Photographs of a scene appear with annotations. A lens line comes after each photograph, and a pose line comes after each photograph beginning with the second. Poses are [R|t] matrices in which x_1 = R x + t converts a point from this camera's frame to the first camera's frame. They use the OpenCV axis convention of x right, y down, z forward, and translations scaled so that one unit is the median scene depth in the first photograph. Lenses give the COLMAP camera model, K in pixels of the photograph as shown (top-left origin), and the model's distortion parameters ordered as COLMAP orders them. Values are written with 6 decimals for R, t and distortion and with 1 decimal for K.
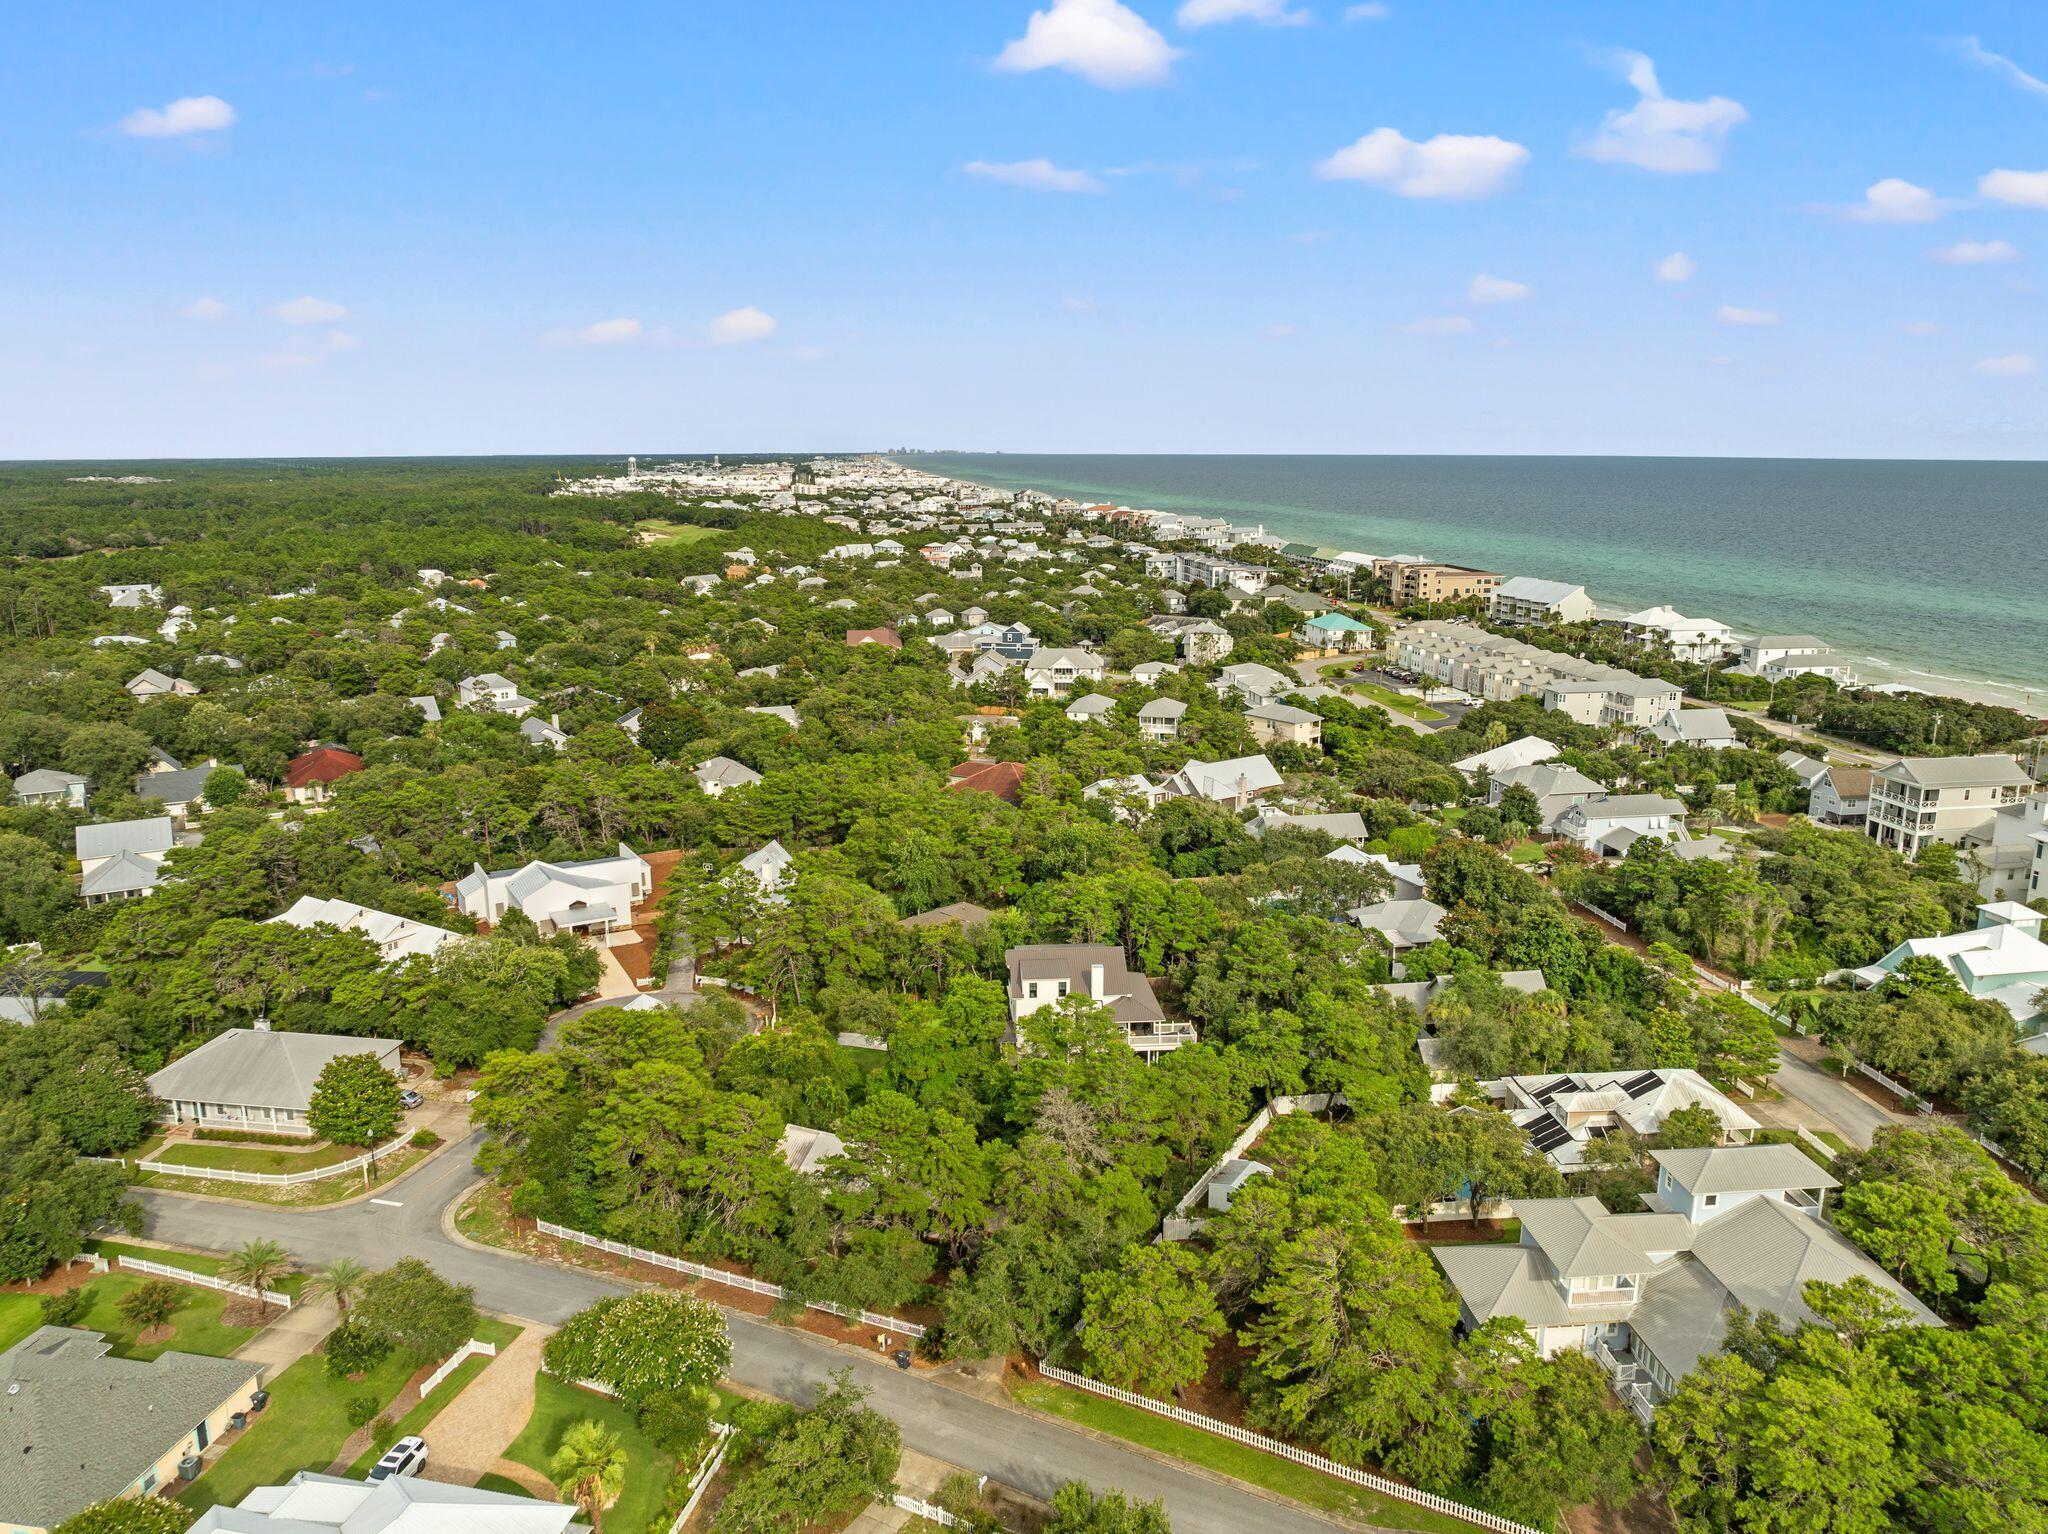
lens RADIAL K [[1460.3, 0, 1058.8], [0, 1460.3, 766.1], [0, 0, 1]] dist [-0.025965, -0.027473]
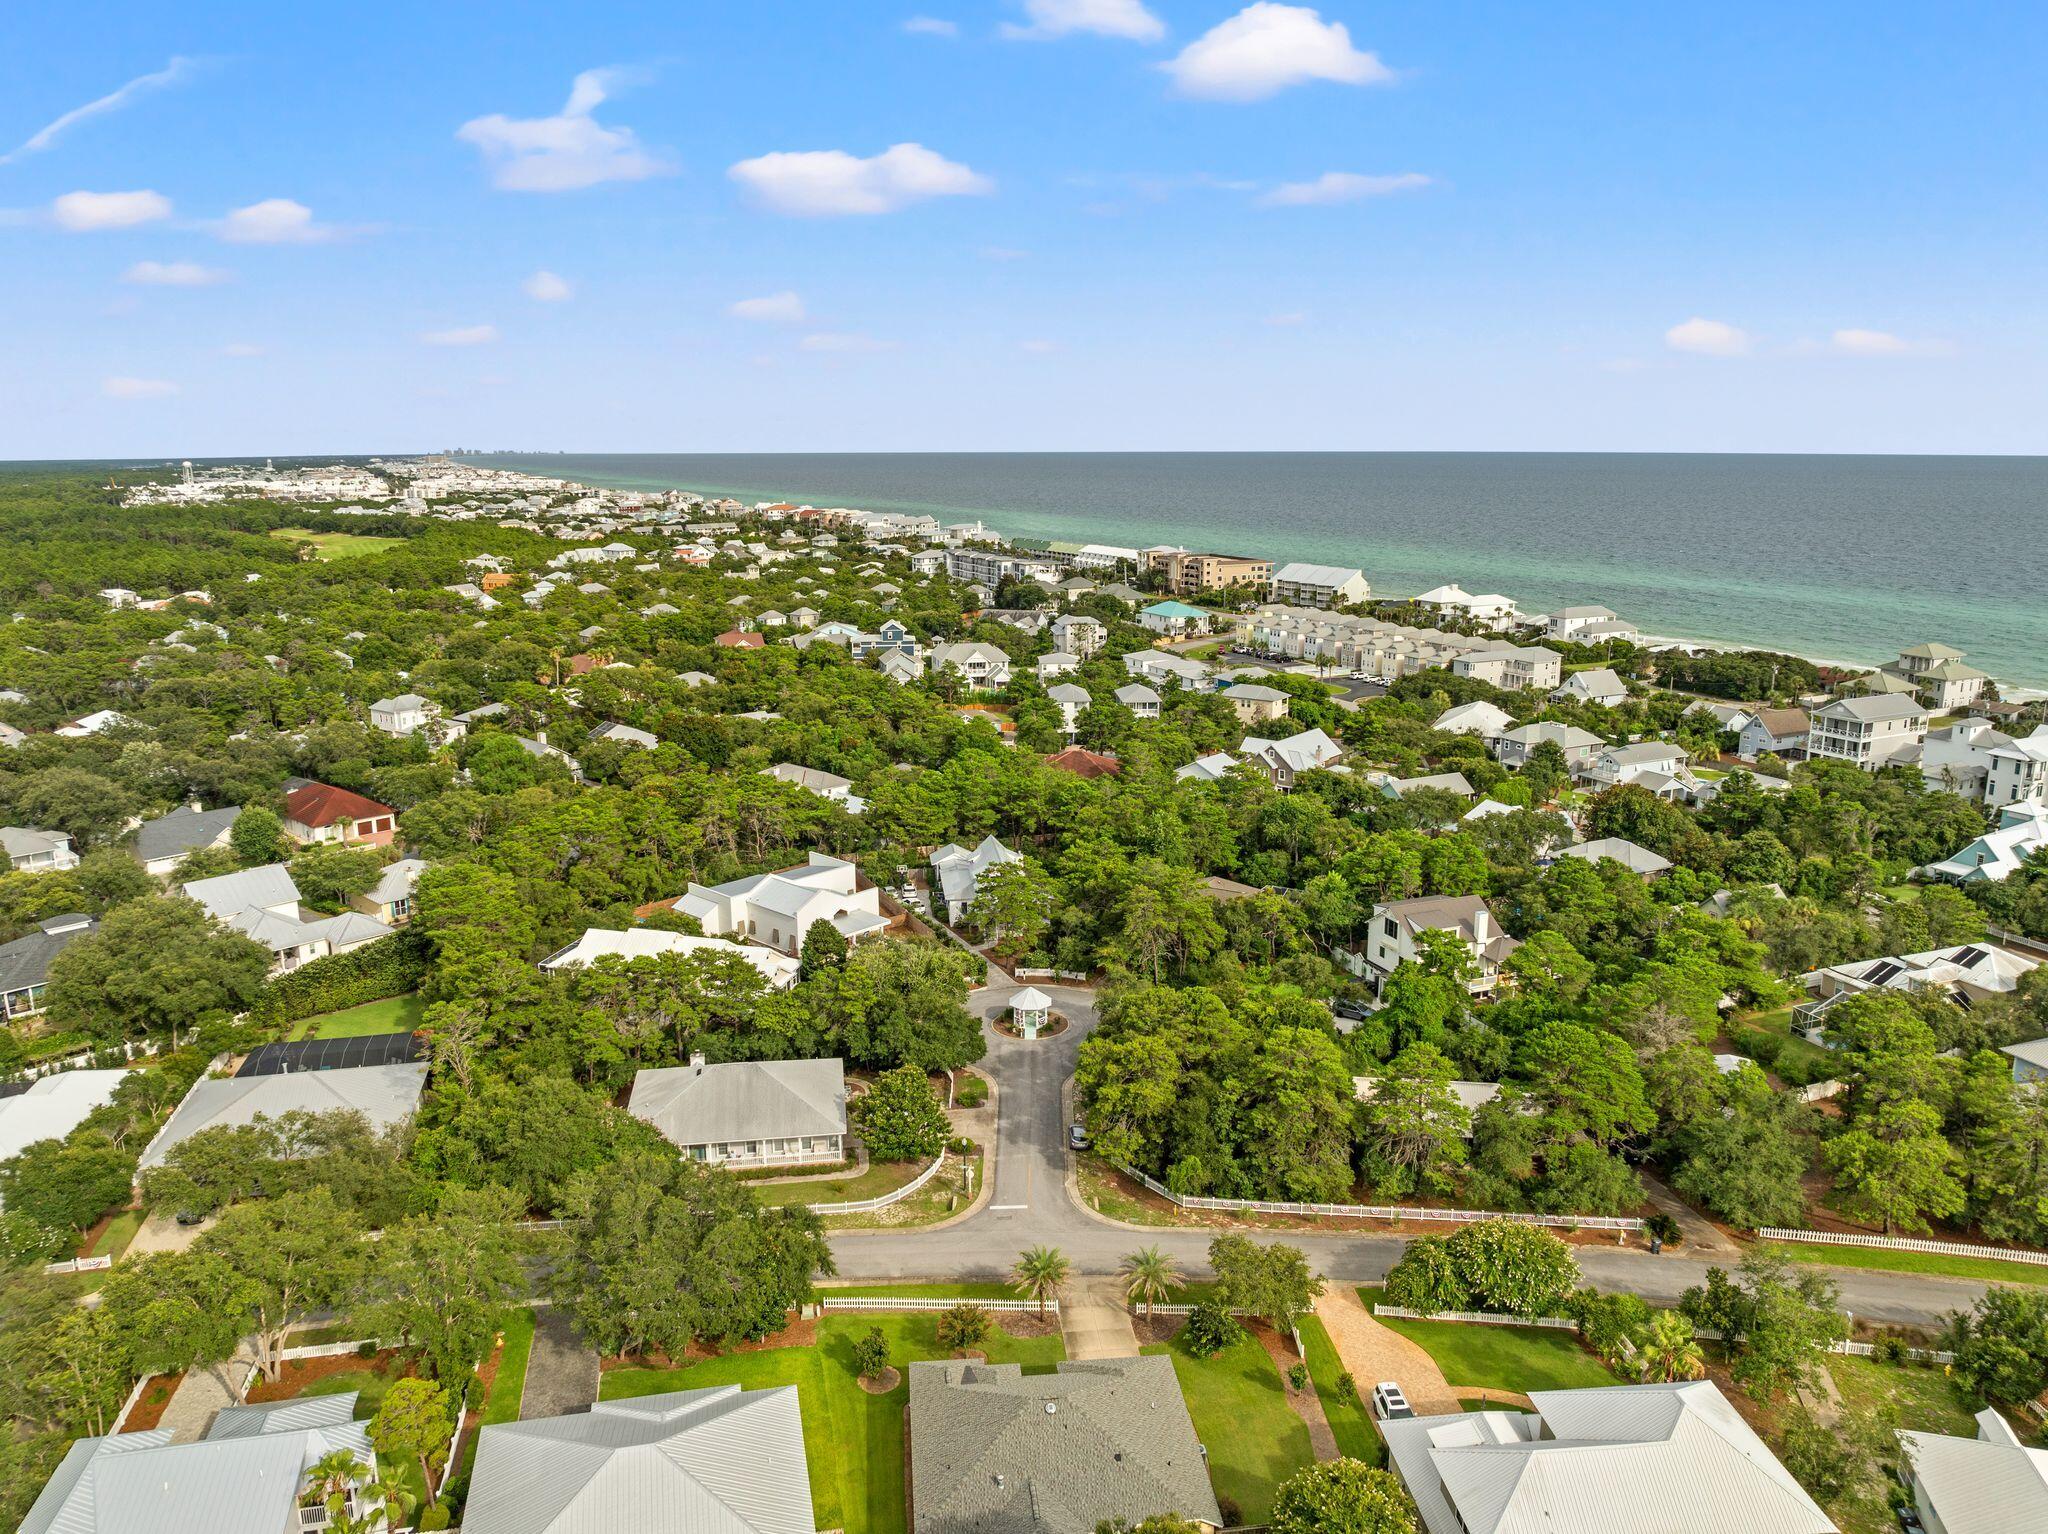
lens RADIAL K [[1460.3, 0, 1058.8], [0, 1460.3, 766.1], [0, 0, 1]] dist [-0.025965, -0.027473]
pose [[0.957598, -0.063871, 0.280940, -0.251802], [0.063587, 0.997925, 0.010137, -0.002106], [-0.281004, 0.008156, 0.959672, 0.012857]]
